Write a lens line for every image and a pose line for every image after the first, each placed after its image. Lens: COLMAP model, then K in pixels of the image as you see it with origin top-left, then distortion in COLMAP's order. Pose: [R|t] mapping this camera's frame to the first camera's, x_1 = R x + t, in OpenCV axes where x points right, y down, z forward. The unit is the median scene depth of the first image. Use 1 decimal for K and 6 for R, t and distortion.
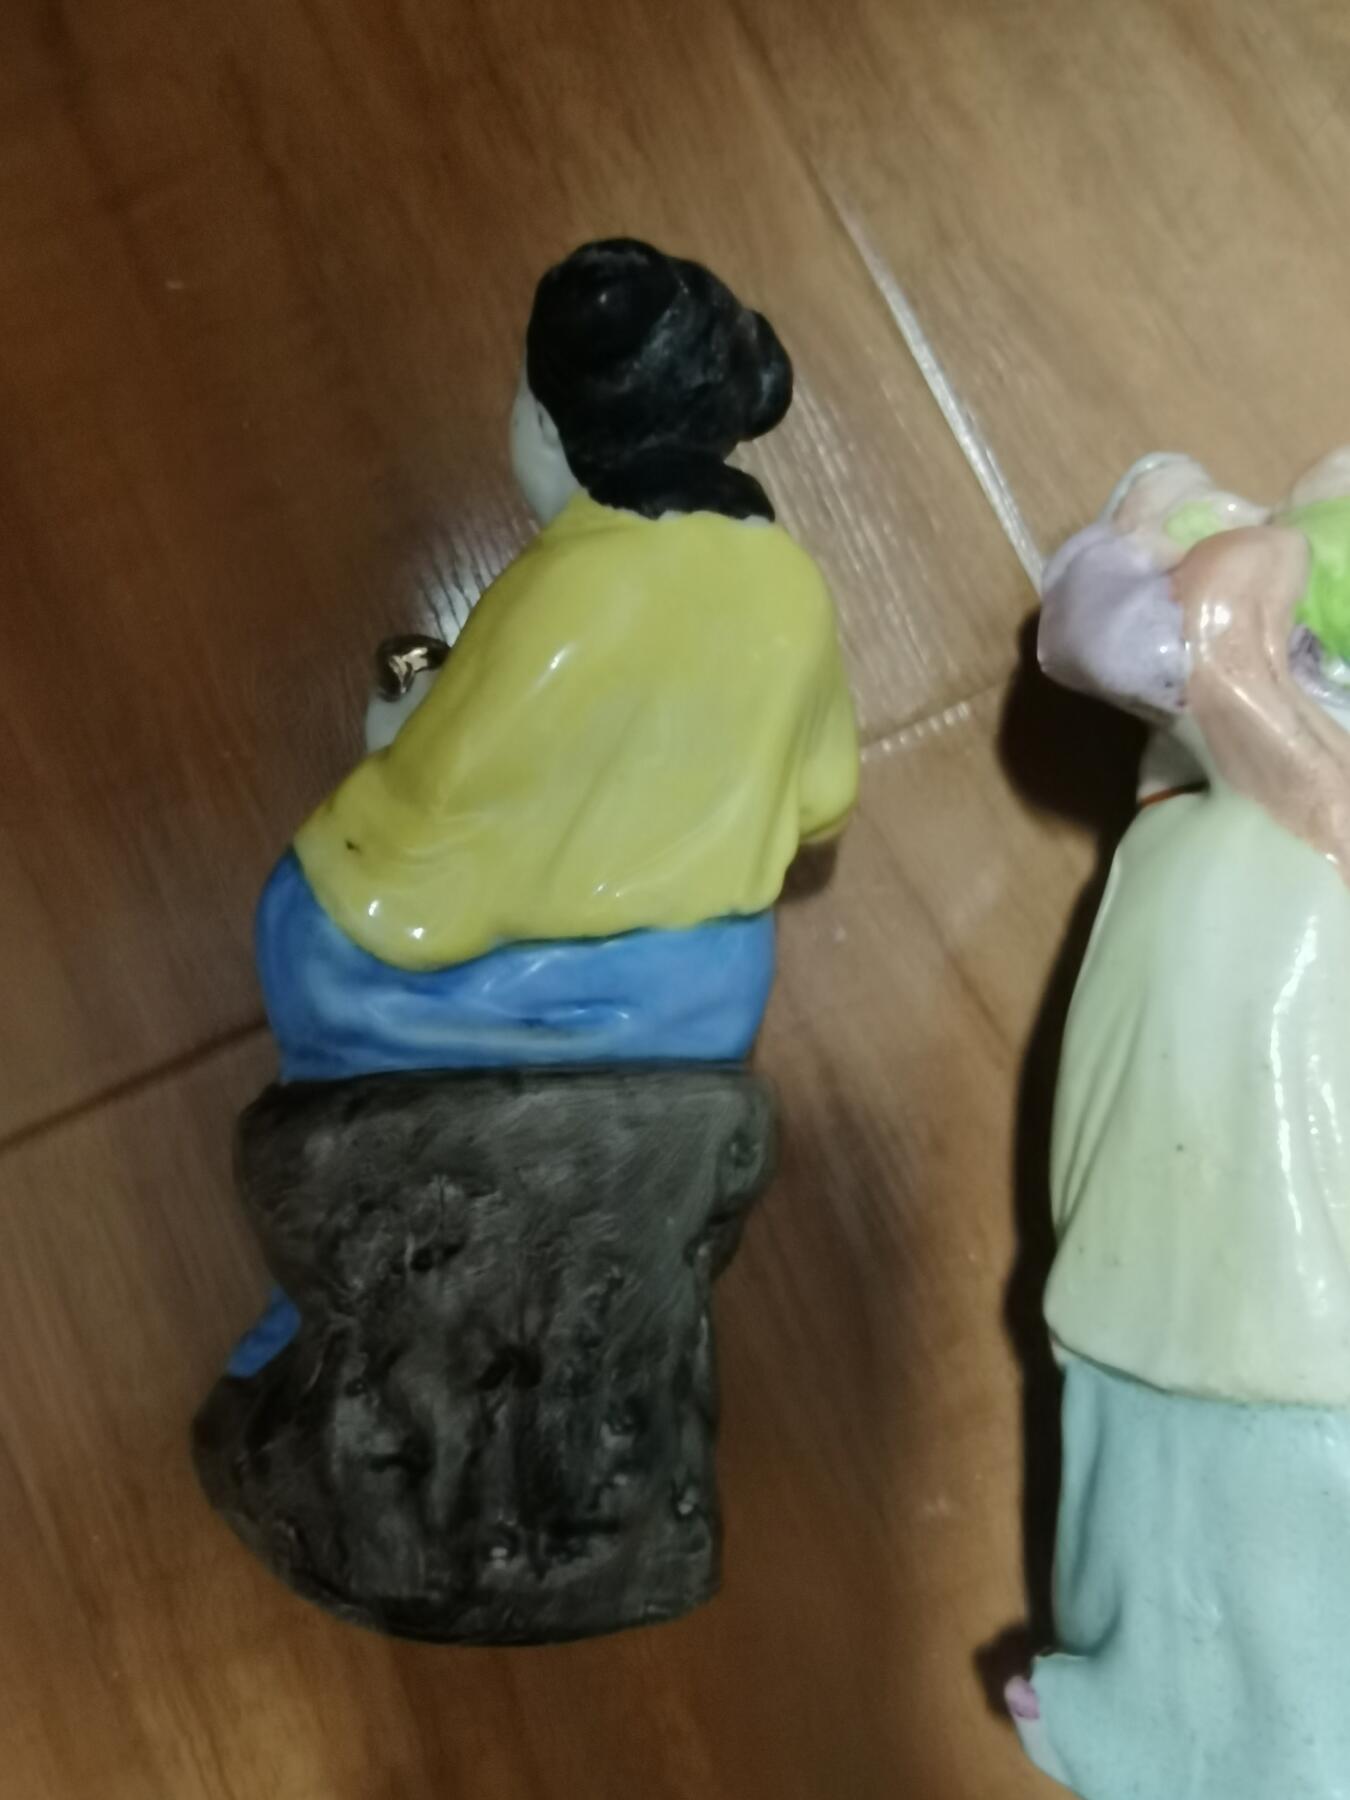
lens RADIAL K [[1350.0, 0, 431.9], [0, 1350.0, 926.5], [0, 0, 1]] dist [0.078359, -0.159490]
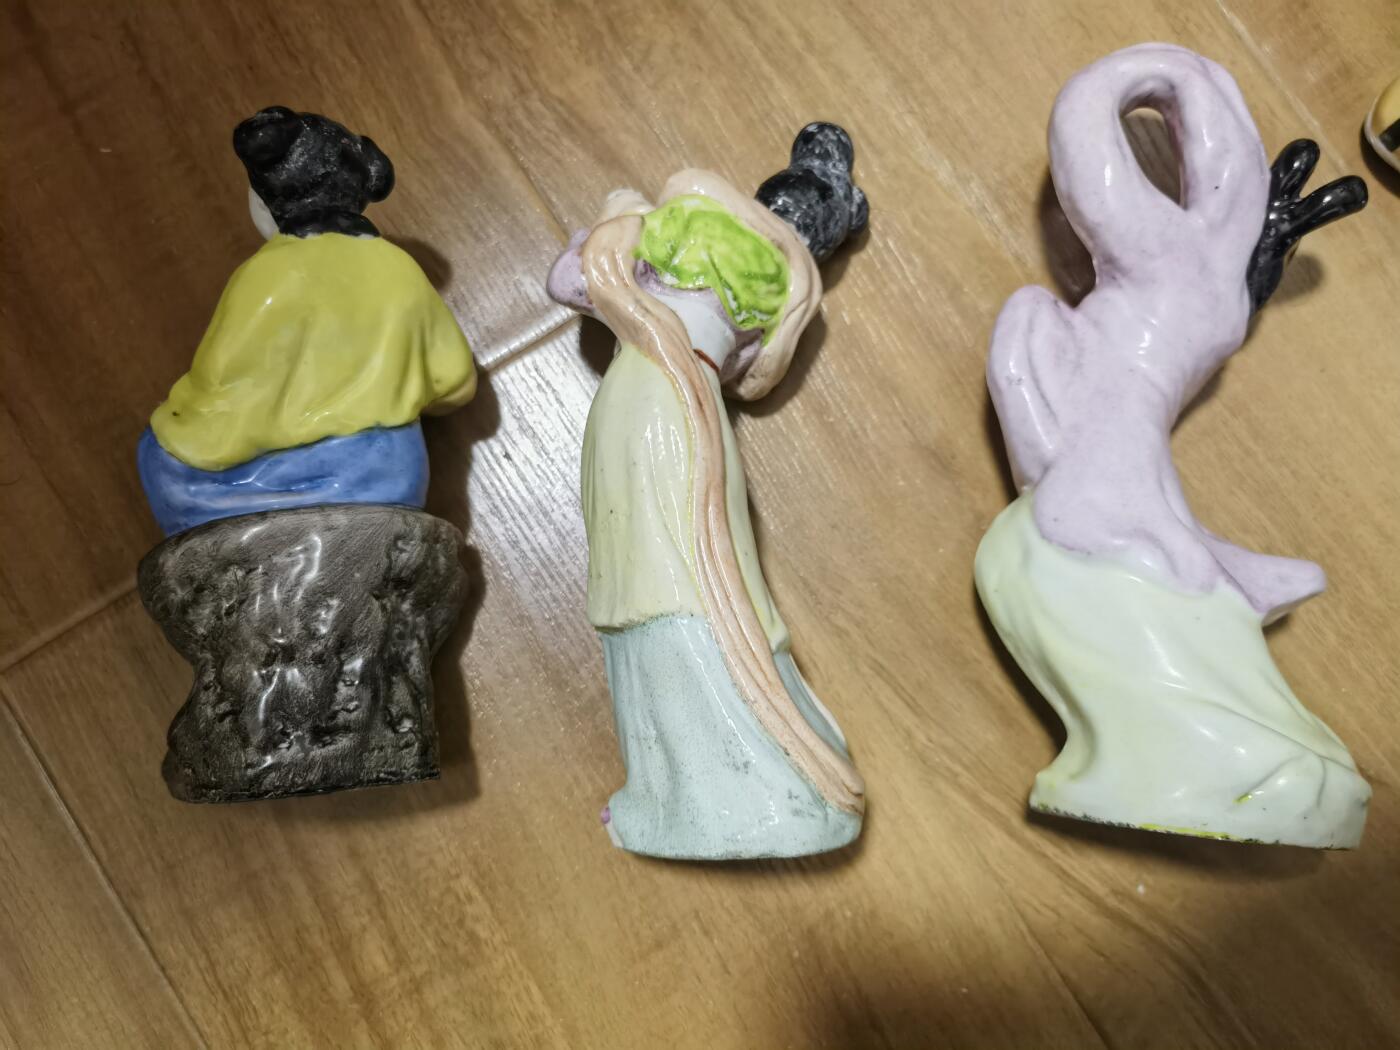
lens RADIAL K [[1096.8, 0, 703.4], [0, 1096.8, 542.7], [0, 0, 1]] dist [0.046669, -0.068684]
pose [[0.984533, -0.133131, 0.113893, 0.490568], [0.140740, 0.988130, -0.061567, 0.333322], [-0.104345, 0.076644, 0.991583, -0.672335]]
